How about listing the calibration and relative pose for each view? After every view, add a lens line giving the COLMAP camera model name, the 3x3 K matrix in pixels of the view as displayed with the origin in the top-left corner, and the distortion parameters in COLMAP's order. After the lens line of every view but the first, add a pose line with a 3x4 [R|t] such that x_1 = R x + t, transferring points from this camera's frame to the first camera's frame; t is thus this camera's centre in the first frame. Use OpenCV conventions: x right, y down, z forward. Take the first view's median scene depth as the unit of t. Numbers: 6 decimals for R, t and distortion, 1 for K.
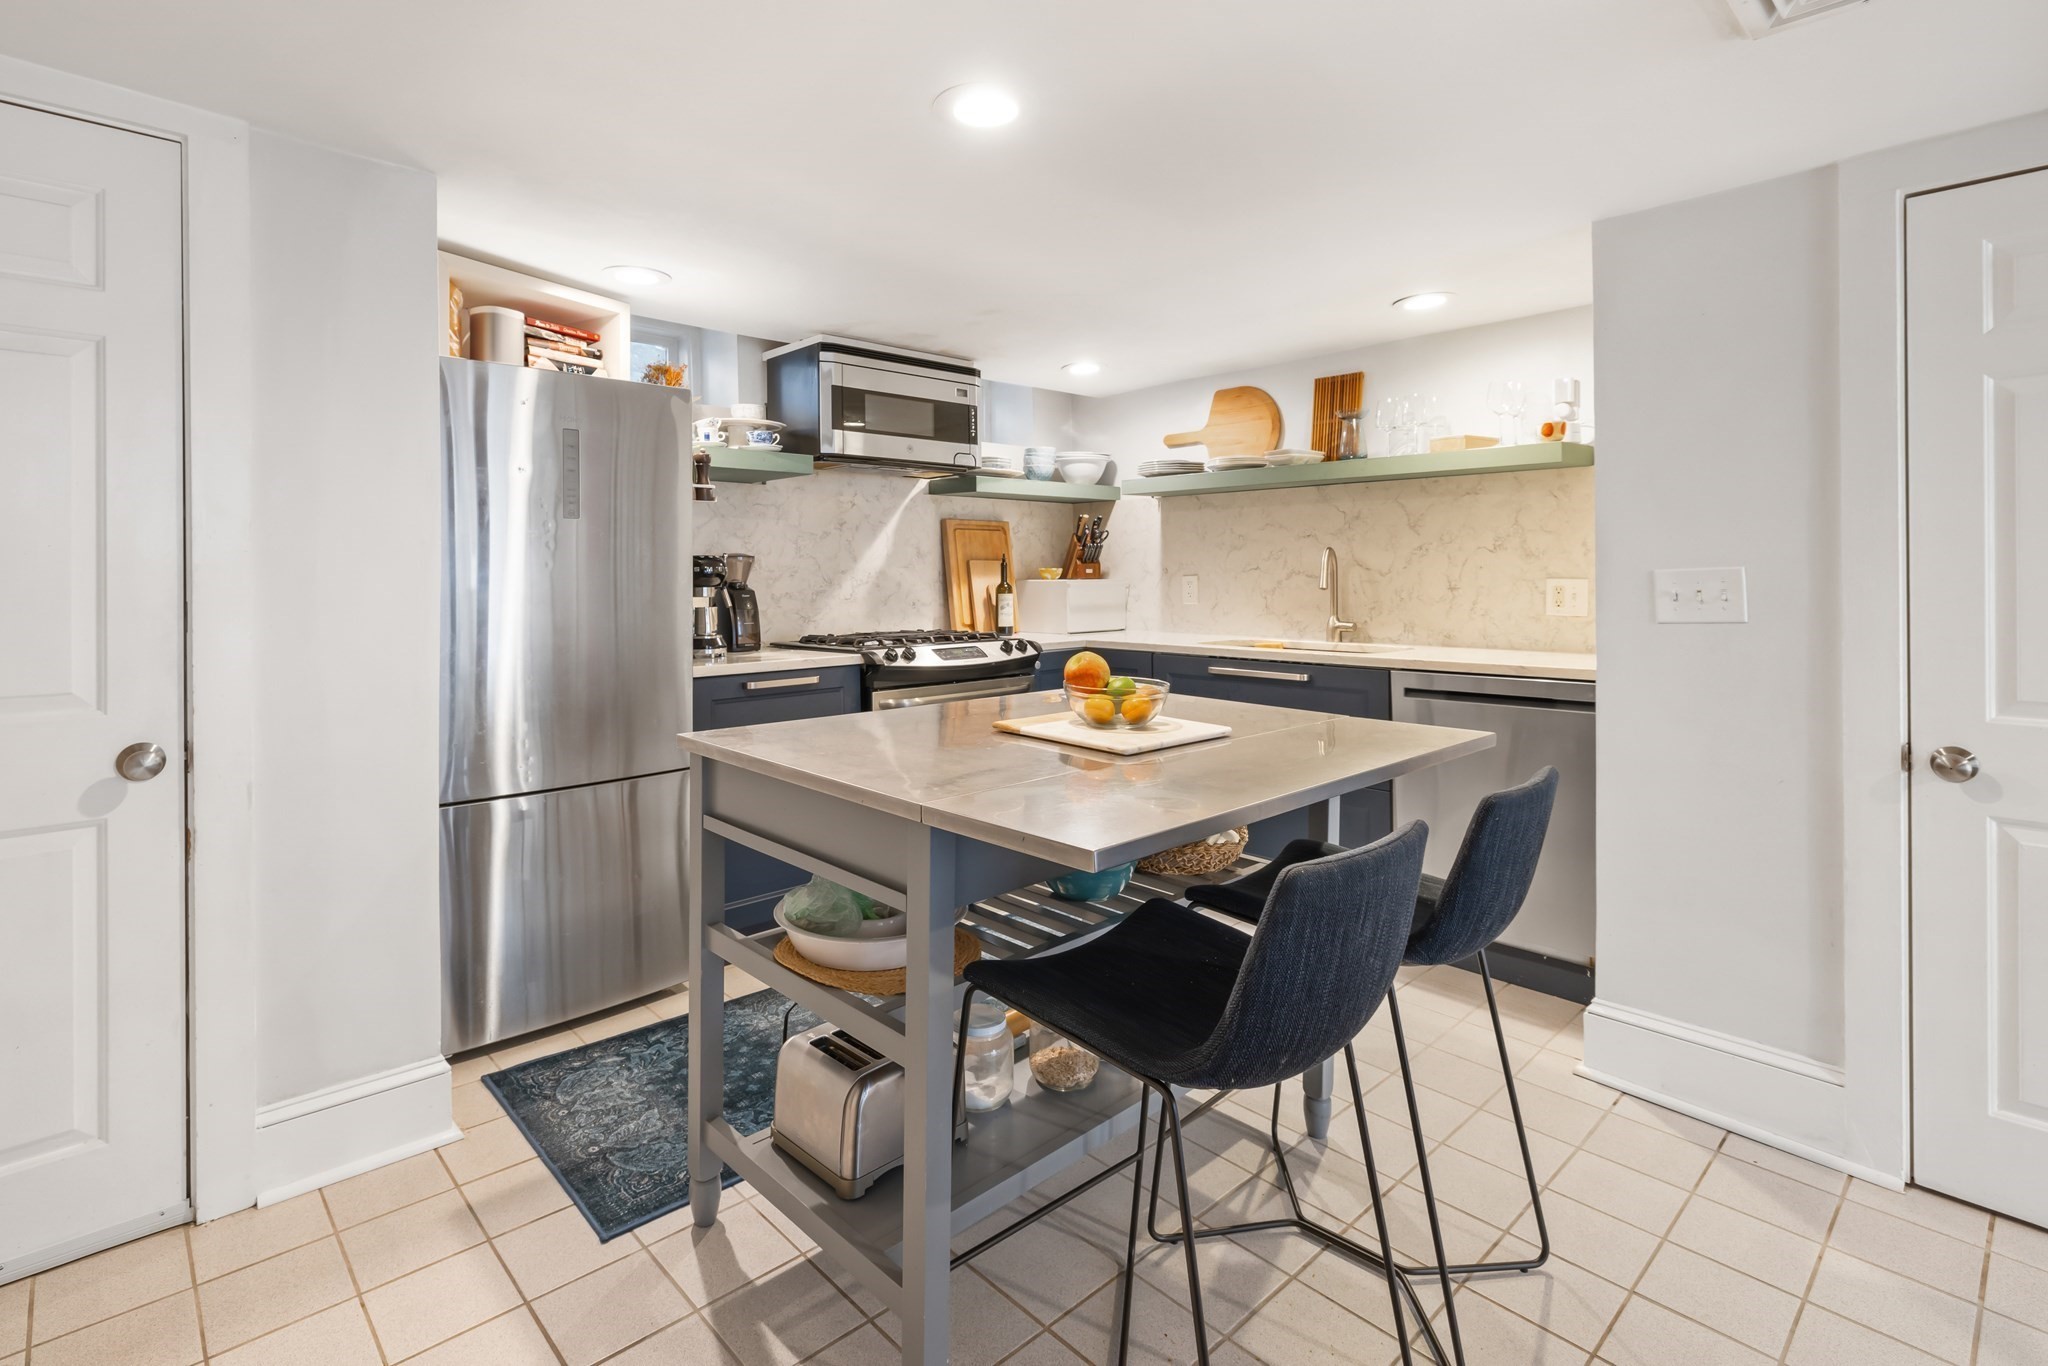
lens RADIAL K [[957.6, 0, 1024.3], [0, 957.6, 582.2], [0, 0, 1]] dist [0.001264, 0.000275]
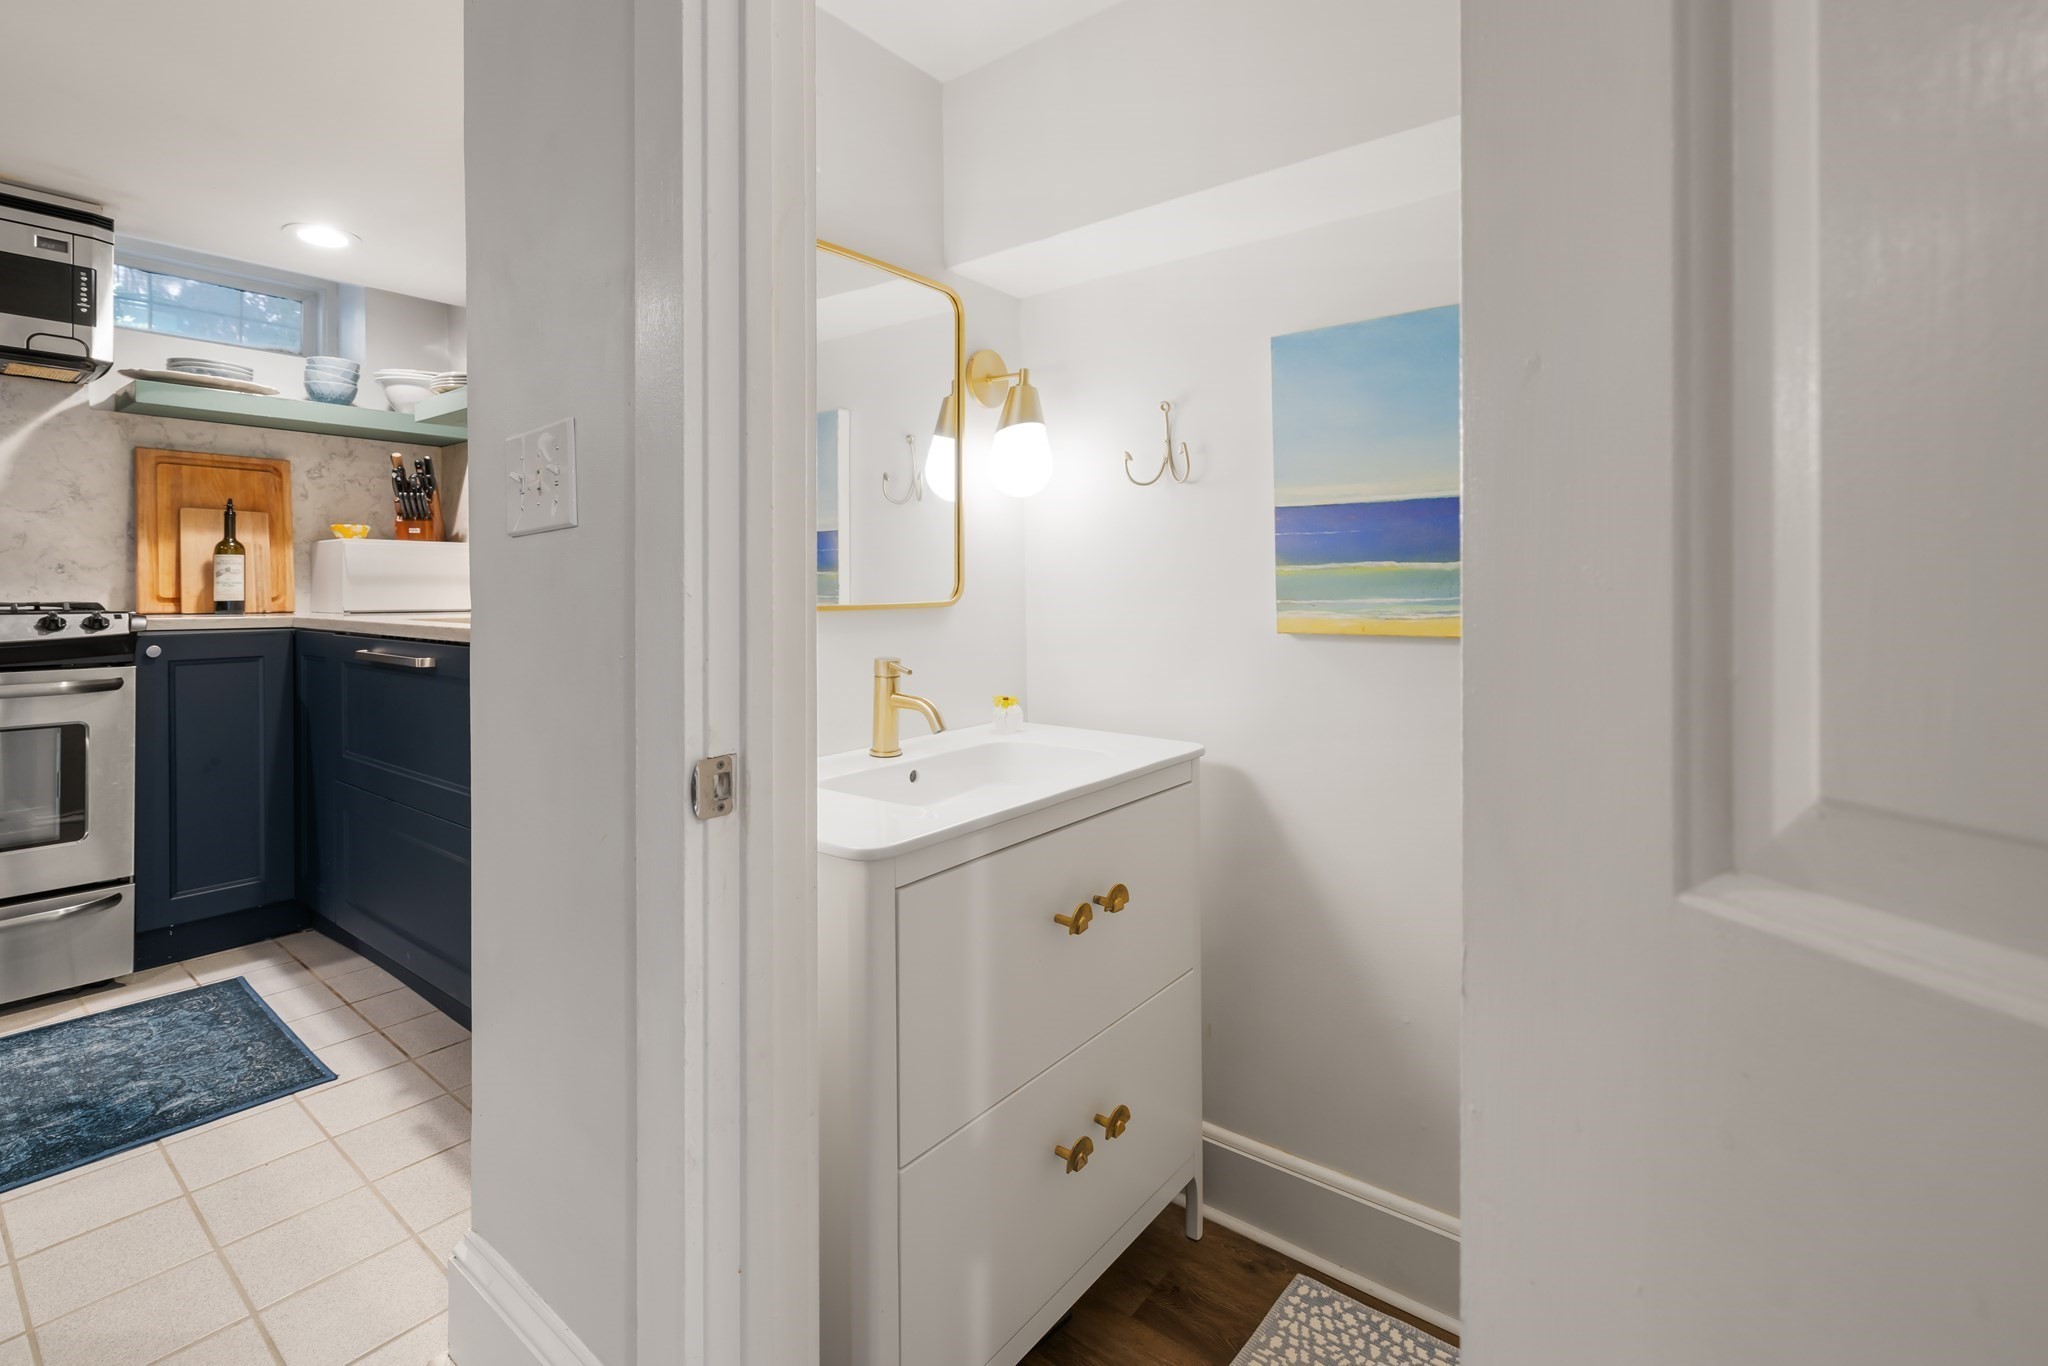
lens RADIAL K [[957.6, 0, 1024.3], [0, 957.6, 582.2], [0, 0, 1]] dist [0.001264, 0.000275]
pose [[0.986320, 0.010993, 0.164477, 0.442479], [-0.009445, 0.999903, -0.010195, 0.033514], [-0.164573, 0.008502, 0.986328, 0.207017]]
